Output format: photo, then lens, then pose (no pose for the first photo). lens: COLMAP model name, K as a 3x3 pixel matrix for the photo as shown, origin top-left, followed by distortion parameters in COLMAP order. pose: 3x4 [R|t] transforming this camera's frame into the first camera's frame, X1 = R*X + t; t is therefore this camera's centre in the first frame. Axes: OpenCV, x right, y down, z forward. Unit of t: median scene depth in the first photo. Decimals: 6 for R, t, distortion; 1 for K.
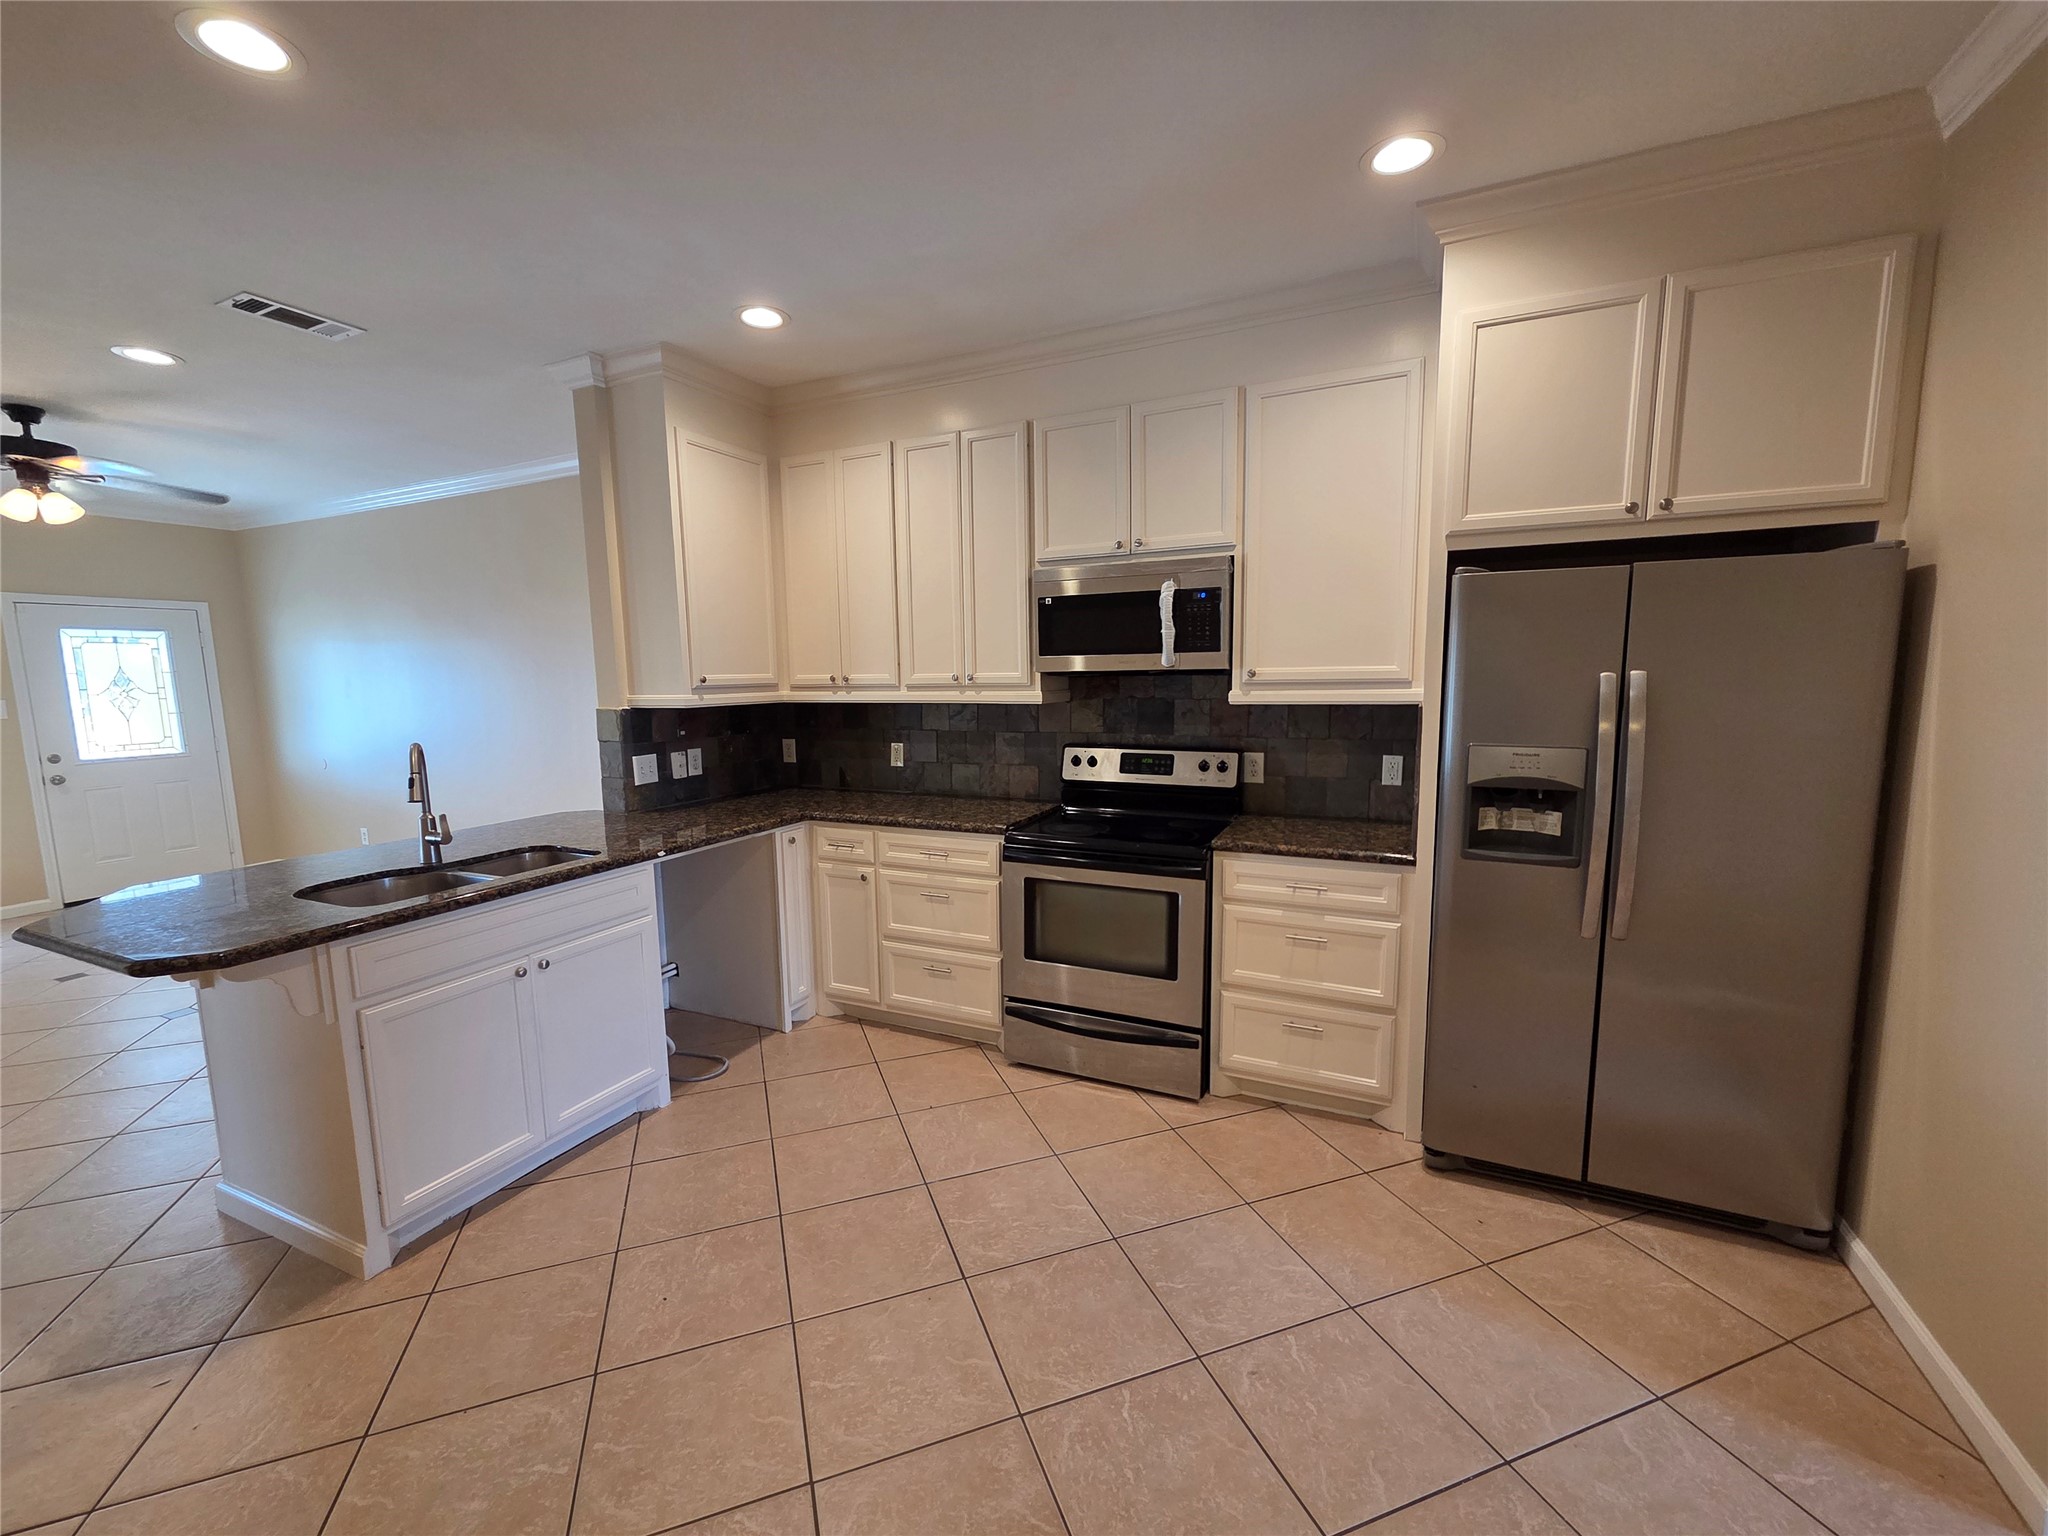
lens RADIAL K [[842.3, 0, 1013.9], [0, 842.3, 773.1], [0, 0, 1]] dist [0.001706, 0.000373]
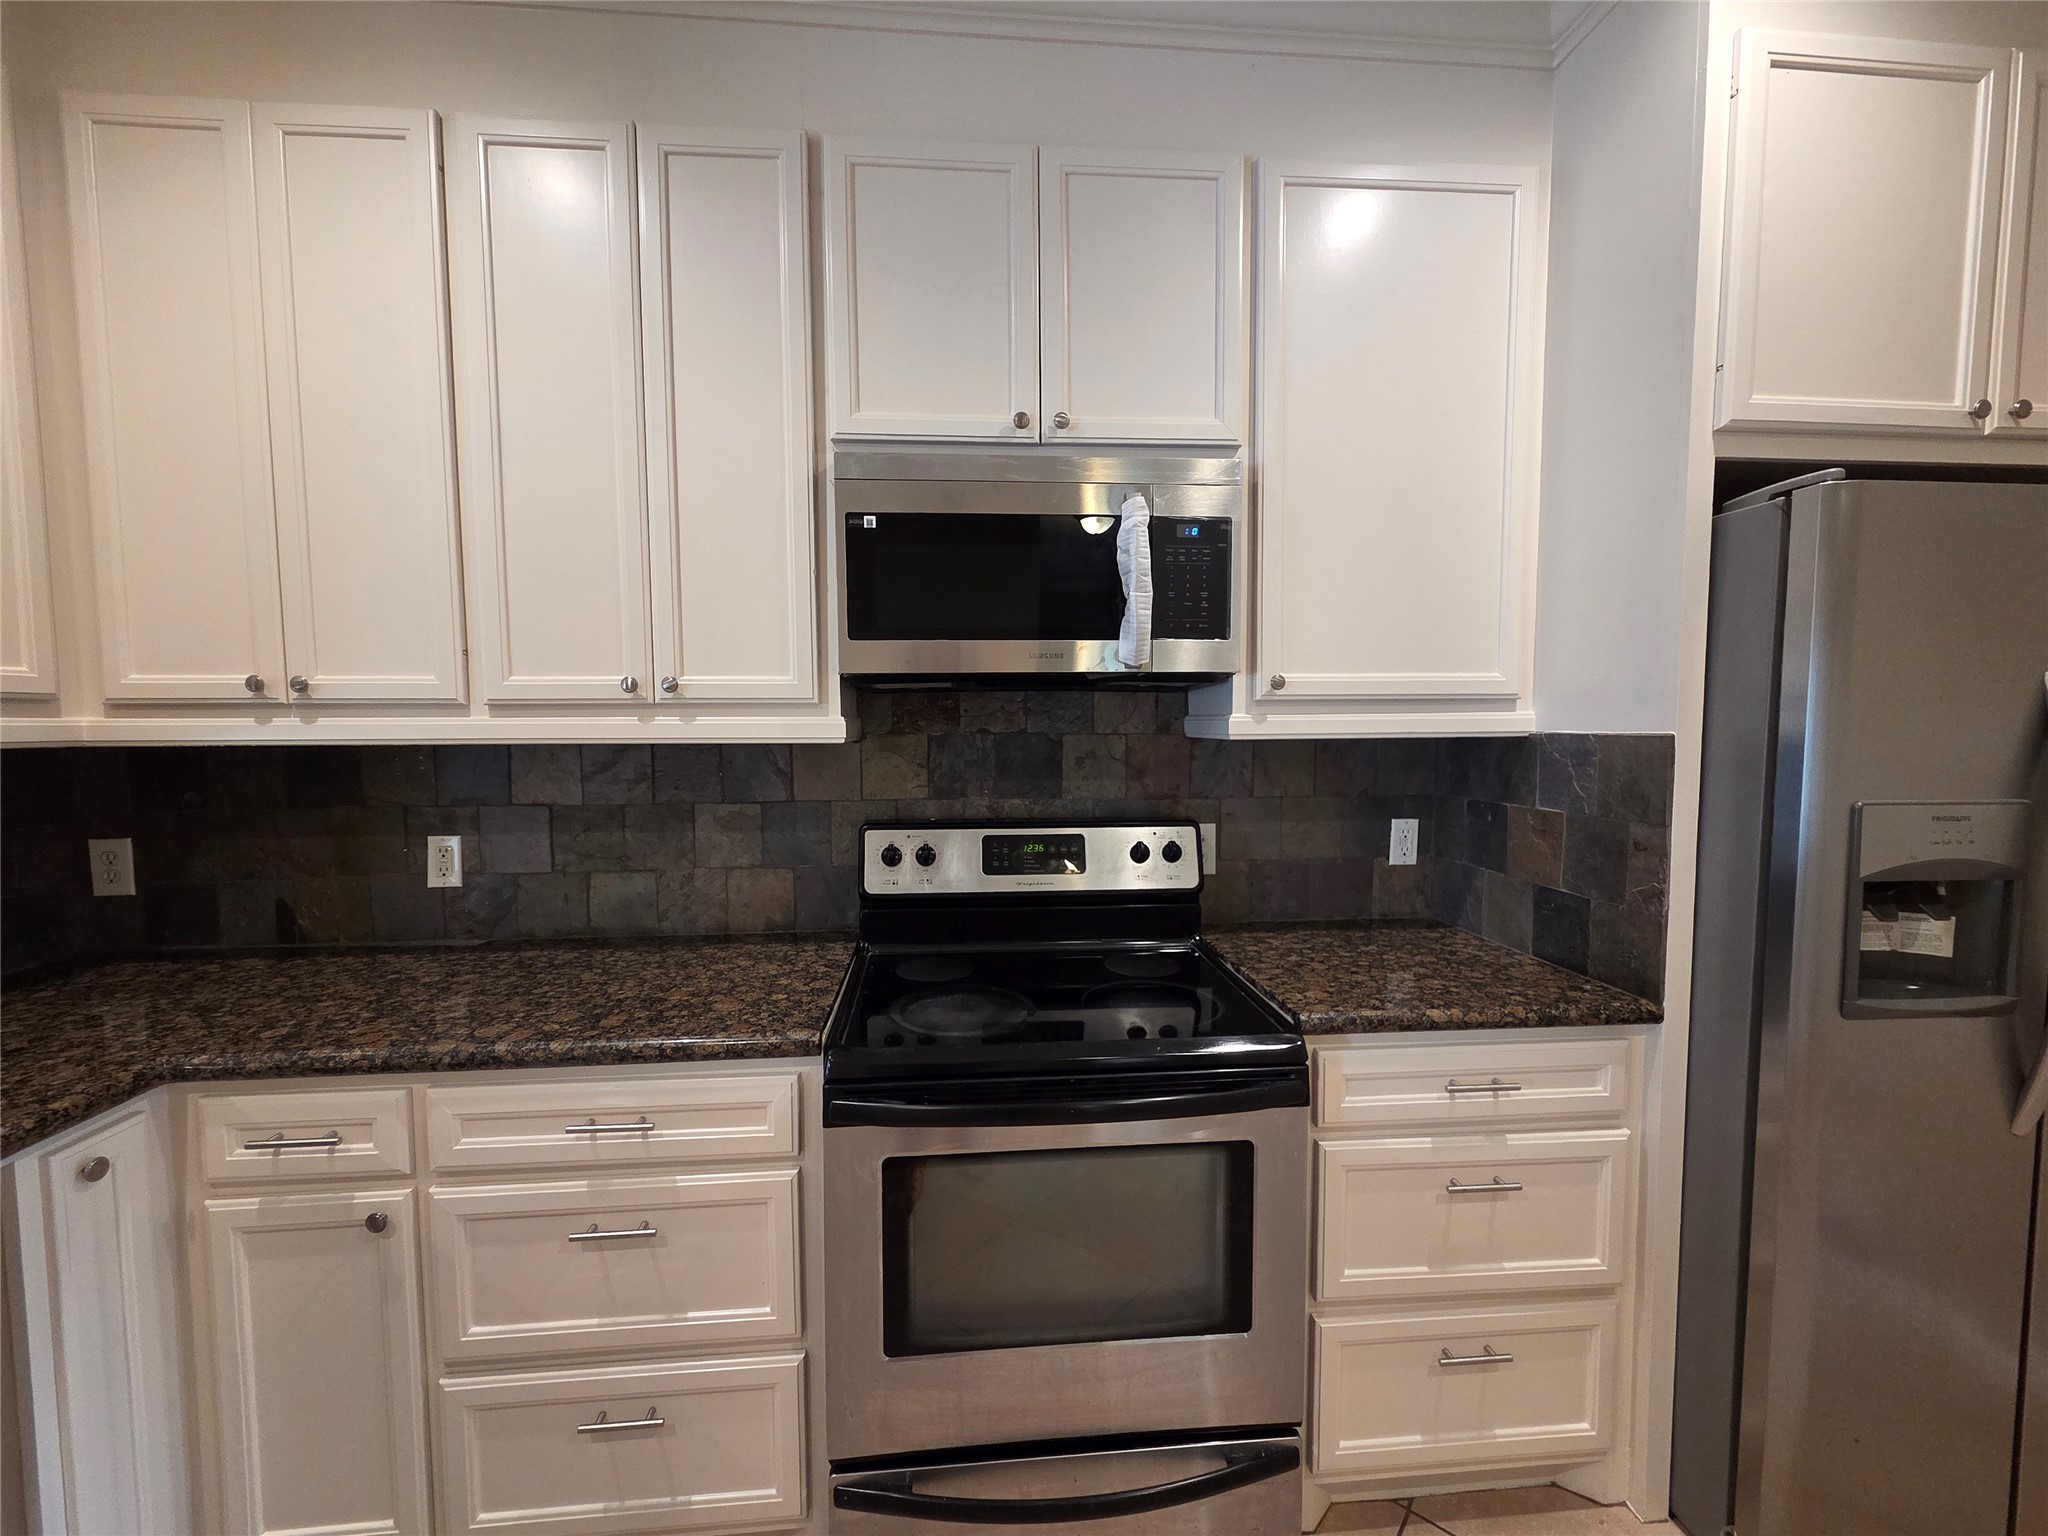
lens RADIAL K [[842.3, 0, 1021.1], [0, 842.3, 775.4], [0, 0, 1]] dist [0.001706, 0.000373]
pose [[0.861386, -0.020511, 0.507536, -0.123196], [0.052096, 0.997483, -0.048107, -0.036261], [-0.505272, 0.067879, 0.860287, 0.551223]]
